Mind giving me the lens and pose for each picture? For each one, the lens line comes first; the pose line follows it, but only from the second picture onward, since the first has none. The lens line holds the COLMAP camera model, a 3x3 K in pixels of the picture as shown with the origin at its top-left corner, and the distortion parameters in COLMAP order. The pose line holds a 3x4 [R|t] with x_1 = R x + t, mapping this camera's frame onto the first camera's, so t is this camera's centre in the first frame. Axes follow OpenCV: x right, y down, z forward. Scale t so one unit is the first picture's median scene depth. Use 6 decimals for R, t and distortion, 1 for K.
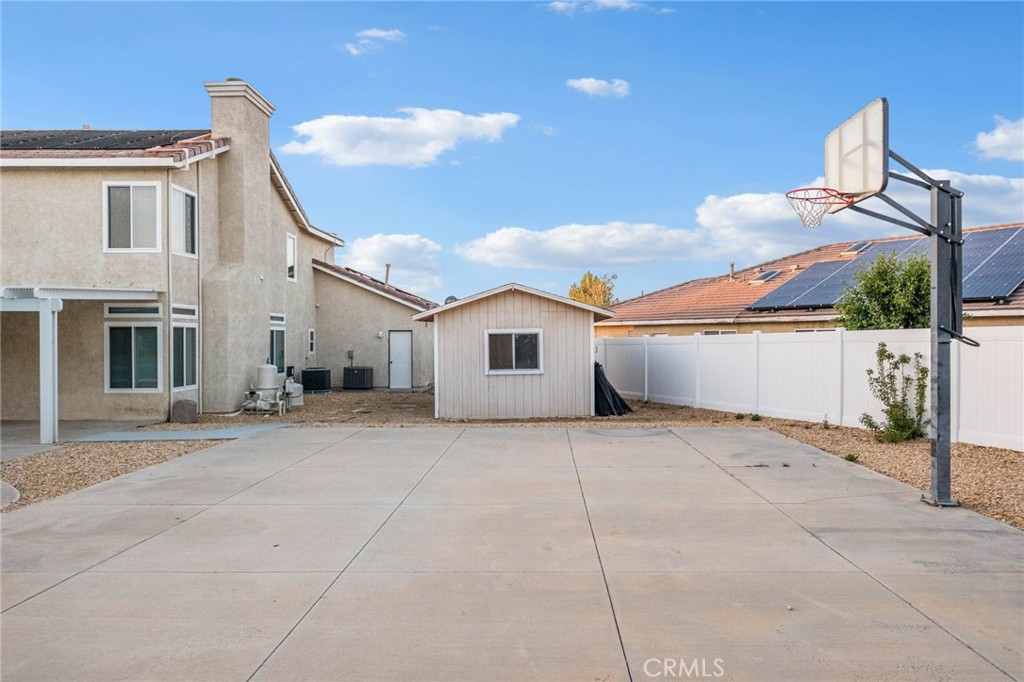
lens RADIAL K [[715.2, 0, 514.4], [0, 715.2, 340.7], [0, 0, 1]] dist [-0.002895, 0.000589]
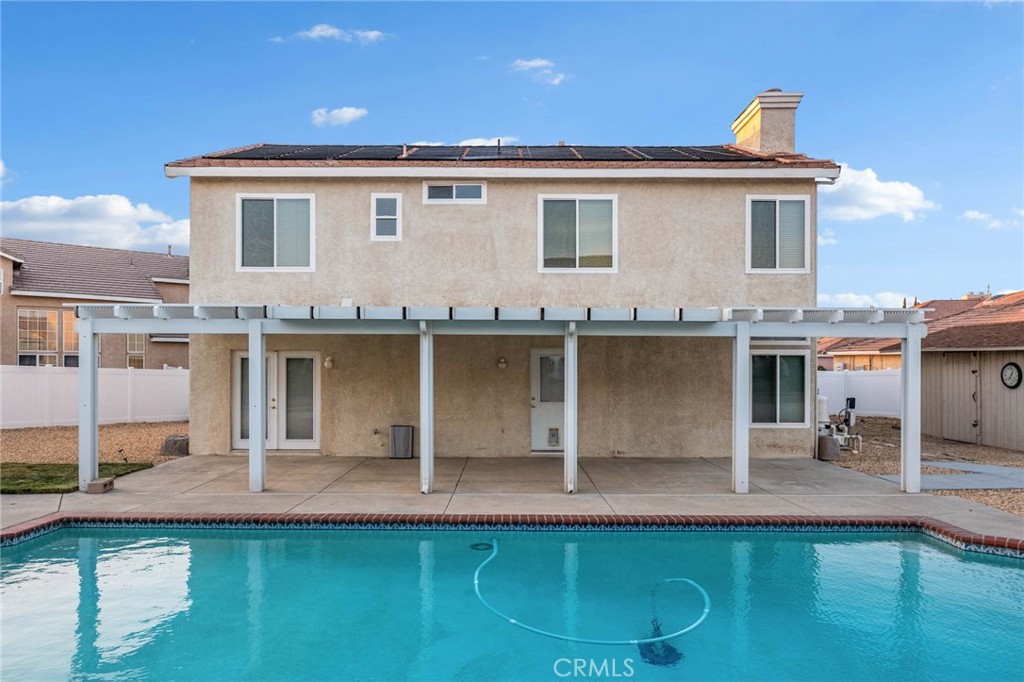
lens RADIAL K [[782.4, 0, 506.0], [0, 782.4, 365.7], [0, 0, 1]] dist [-0.009408, -0.000931]
pose [[0.999982, 0.004009, -0.004458, -0.537878], [-0.004026, 0.999985, -0.003820, -0.000541], [0.004443, 0.003838, 0.999983, 0.003168]]
